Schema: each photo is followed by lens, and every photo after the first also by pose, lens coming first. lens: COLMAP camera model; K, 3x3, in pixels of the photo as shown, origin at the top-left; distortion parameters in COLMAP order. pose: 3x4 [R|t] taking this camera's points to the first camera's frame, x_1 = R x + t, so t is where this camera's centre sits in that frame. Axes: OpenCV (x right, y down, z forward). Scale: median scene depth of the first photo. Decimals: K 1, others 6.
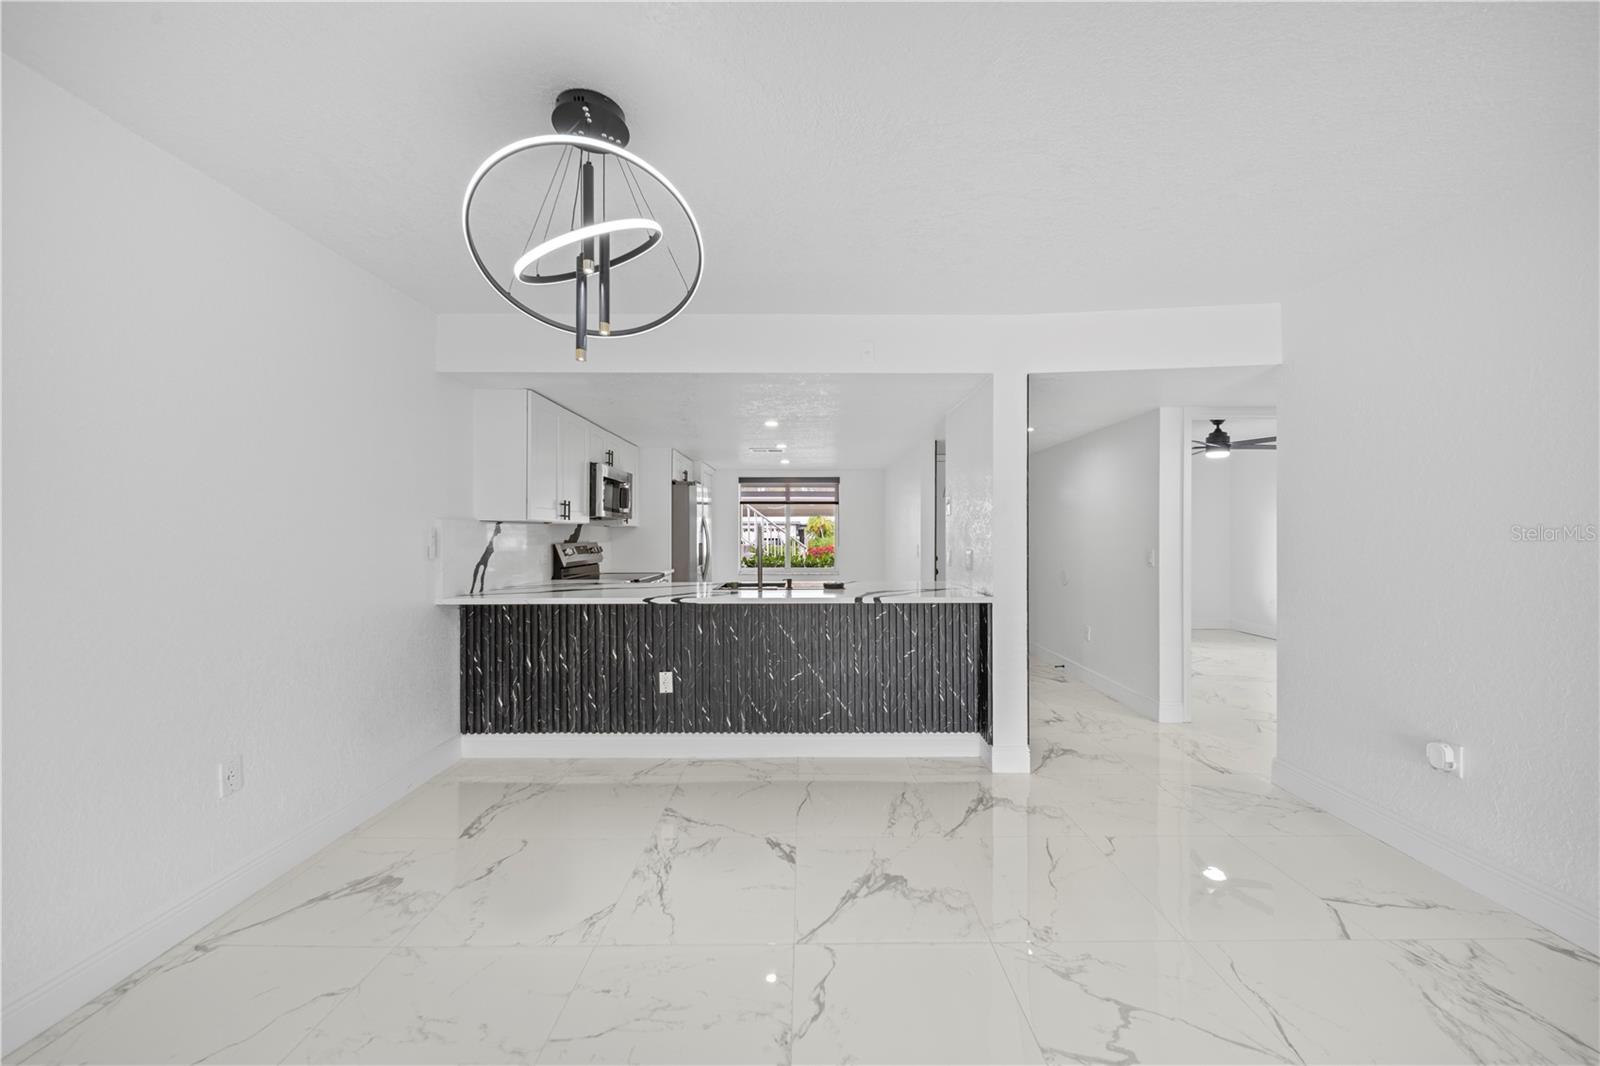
lens RADIAL K [[564.1, 0, 809.5], [0, 564.1, 531.6], [0, 0, 1]] dist [-0.001409, -0.001430]
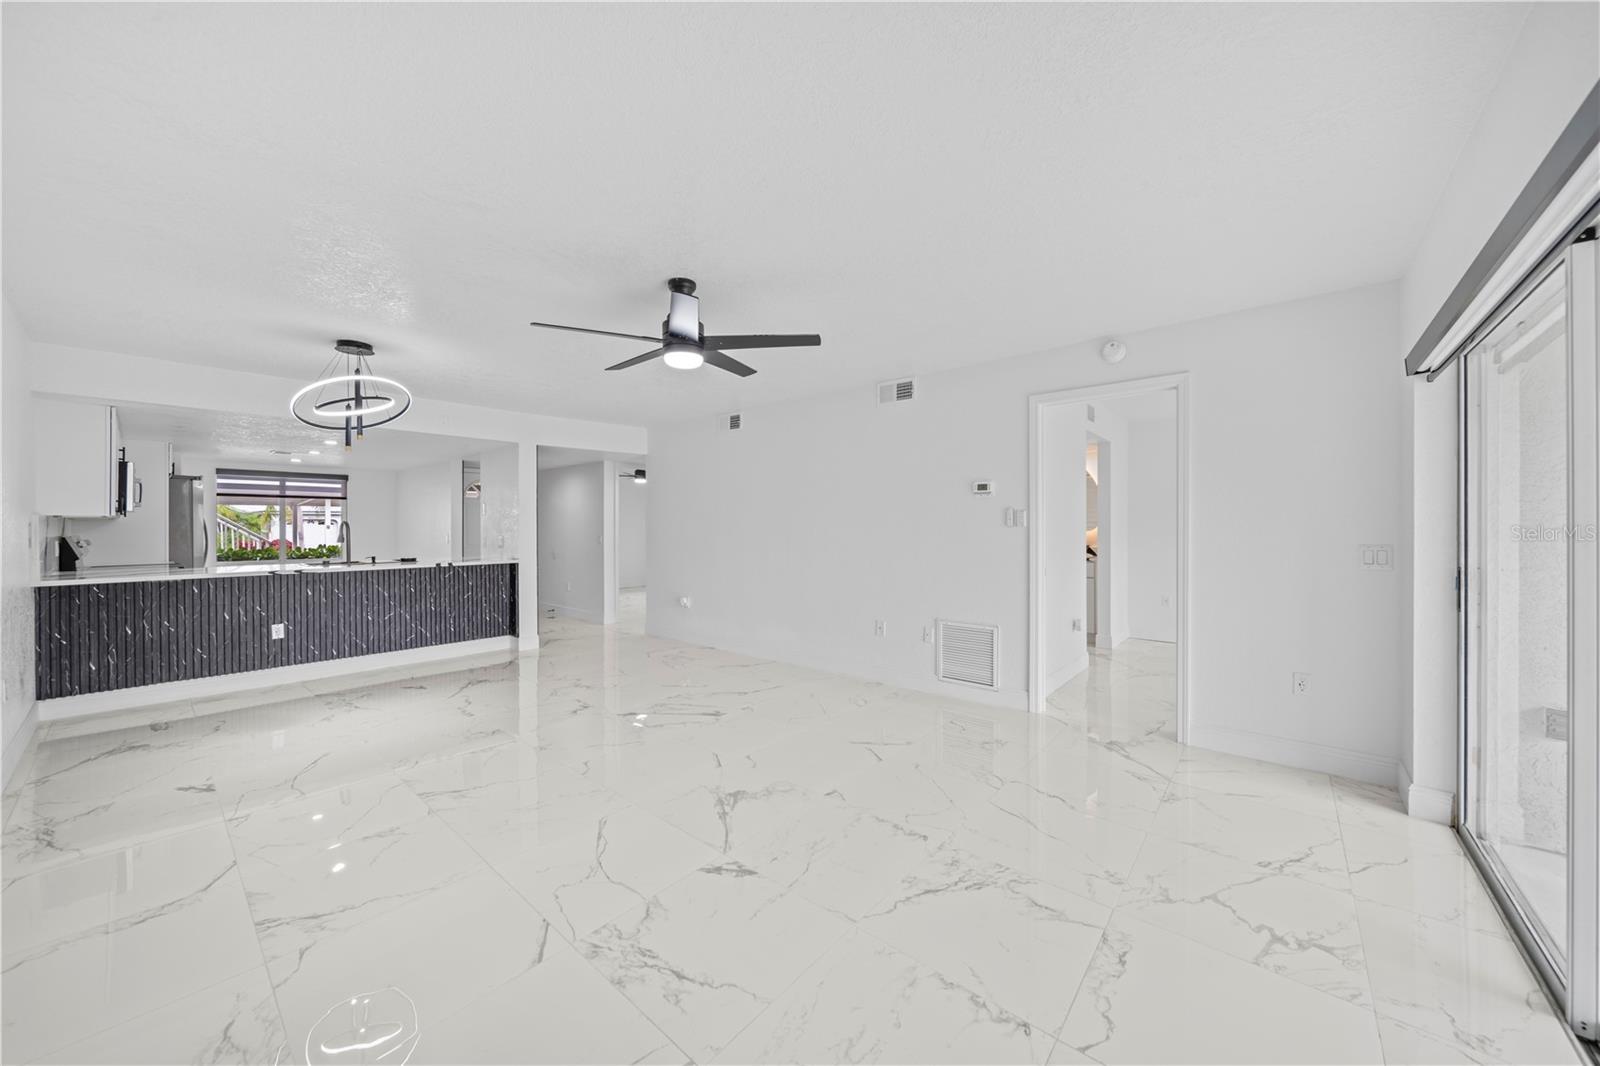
lens RADIAL K [[560.9, 0, 803.4], [0, 560.9, 532.6], [0, 0, 1]] dist [-0.001081, -0.000116]
pose [[0.657147, -0.008594, 0.753713, -0.443977], [-0.002304, 0.999907, 0.013410, -0.003175], [-0.753759, -0.010549, 0.657066, -0.916664]]
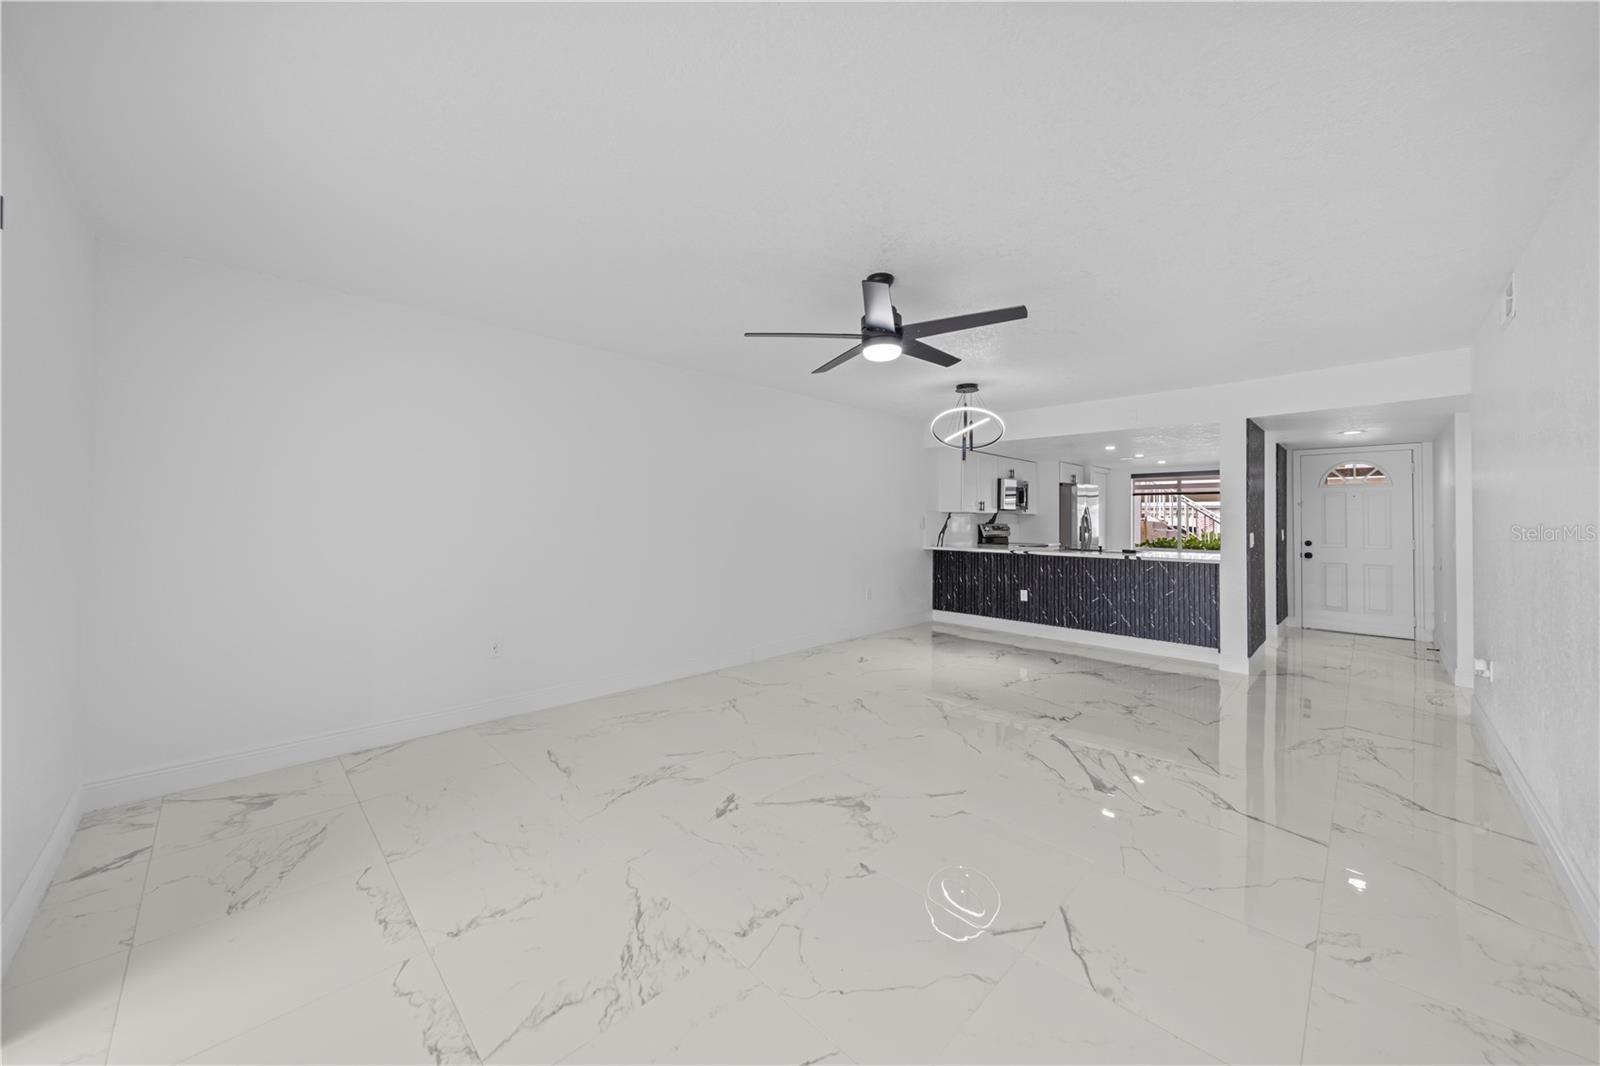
lens RADIAL K [[565.2, 0, 809.0], [0, 565.2, 527.9], [0, 0, 1]] dist [0.000709, -0.000137]
pose [[0.712100, 0.020079, -0.701791, 0.578819], [-0.005167, 0.999714, 0.023360, -0.007908], [0.702059, -0.013009, 0.712000, -0.903879]]
